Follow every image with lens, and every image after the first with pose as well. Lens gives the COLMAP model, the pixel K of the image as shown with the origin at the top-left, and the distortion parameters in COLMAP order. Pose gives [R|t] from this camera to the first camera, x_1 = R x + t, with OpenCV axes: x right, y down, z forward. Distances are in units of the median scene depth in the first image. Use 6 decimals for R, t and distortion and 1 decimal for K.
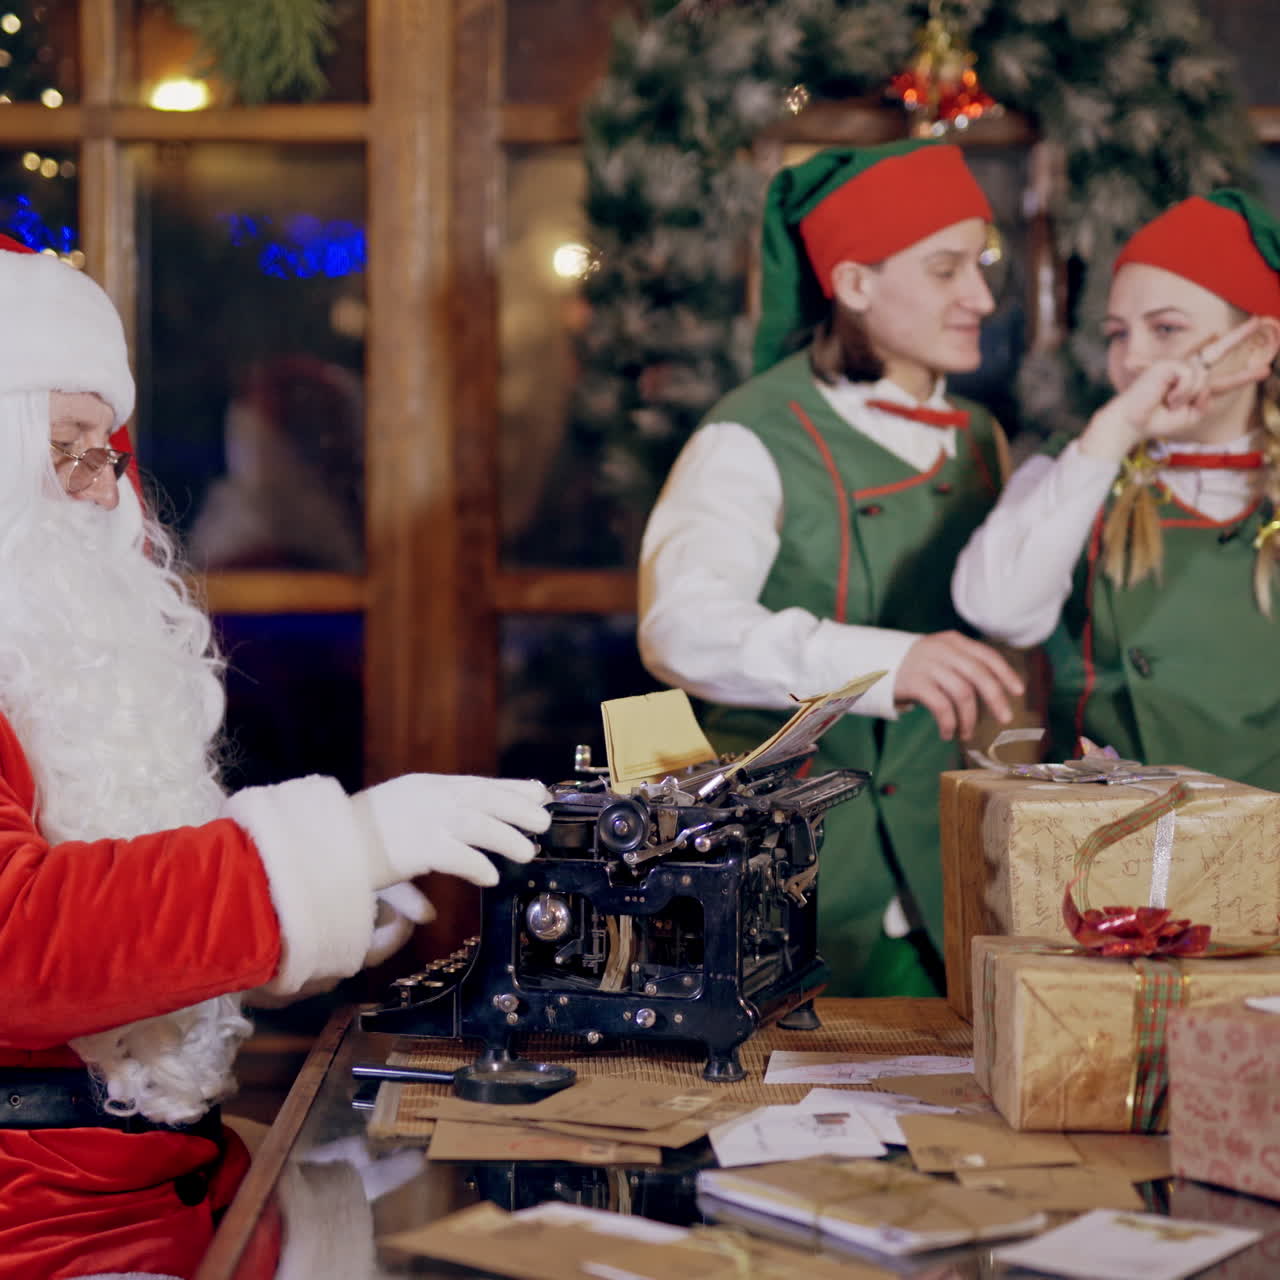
lens RADIAL K [[3016.4, 0, 640.0], [0, 3016.4, 640.0], [0, 0, 1]] dist [0.036107, 0.114469]
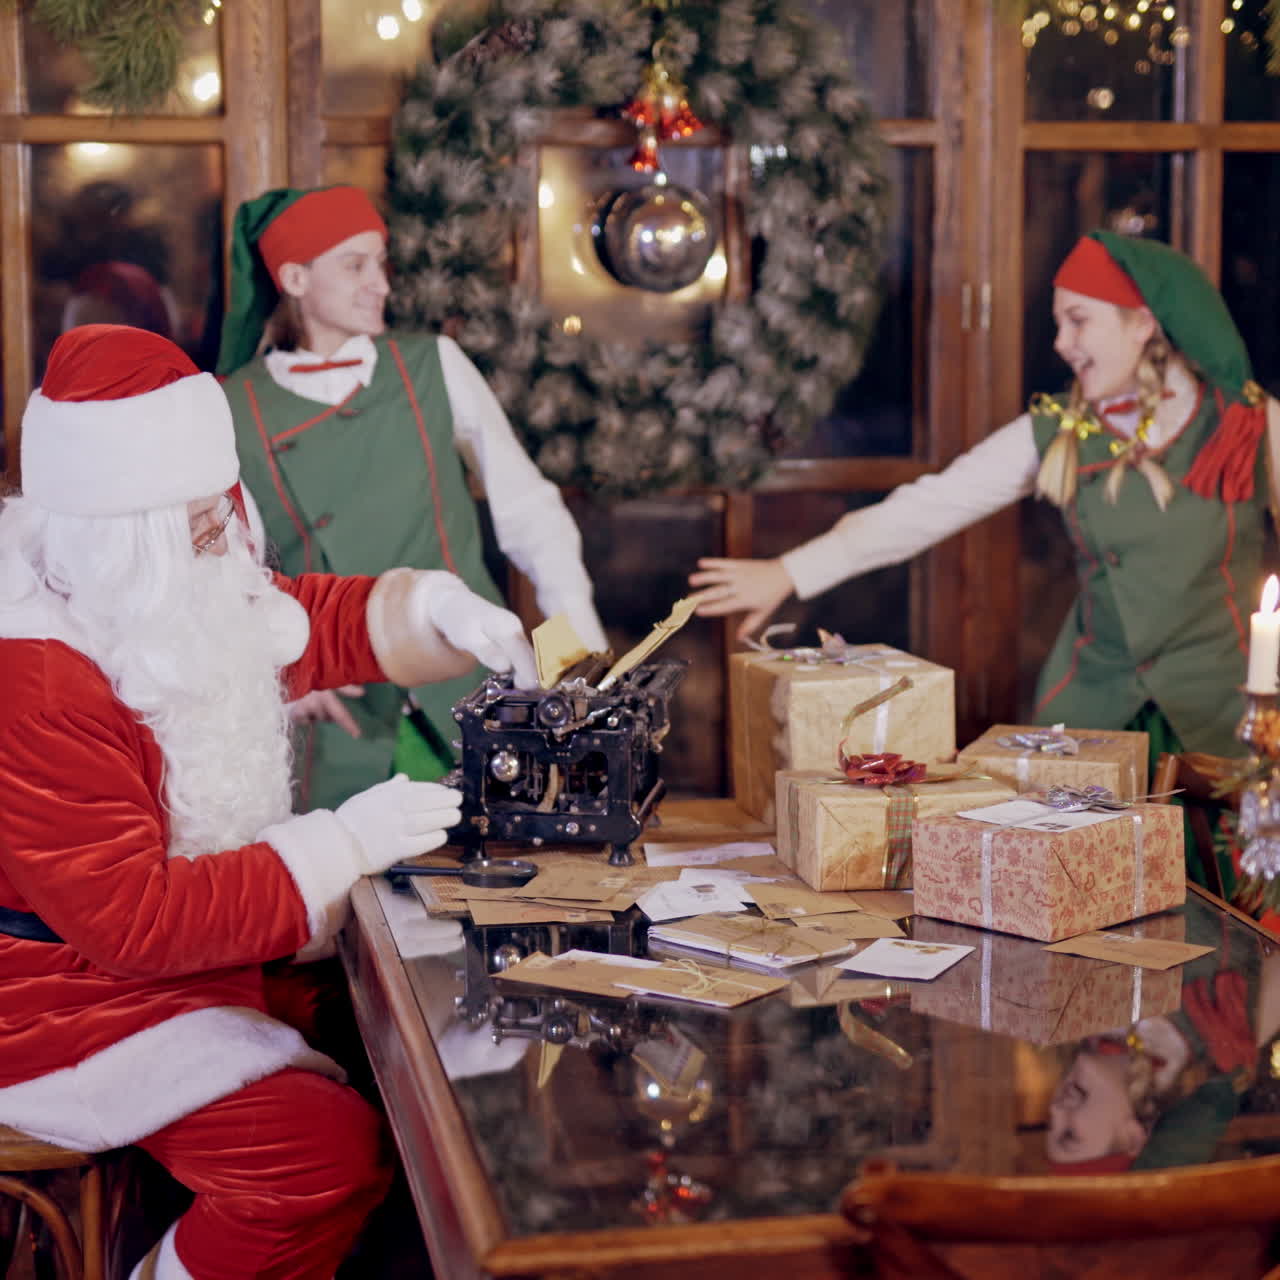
lens RADIAL K [[3016.4, 0, 640.0], [0, 3016.4, 640.0], [0, 0, 1]] dist [0.036107, 0.114469]
pose [[0.986643, -0.030445, 0.160025, -0.214524], [0.014905, 0.995131, 0.097423, -0.128065], [-0.162212, -0.093736, 0.982294, -0.558328]]
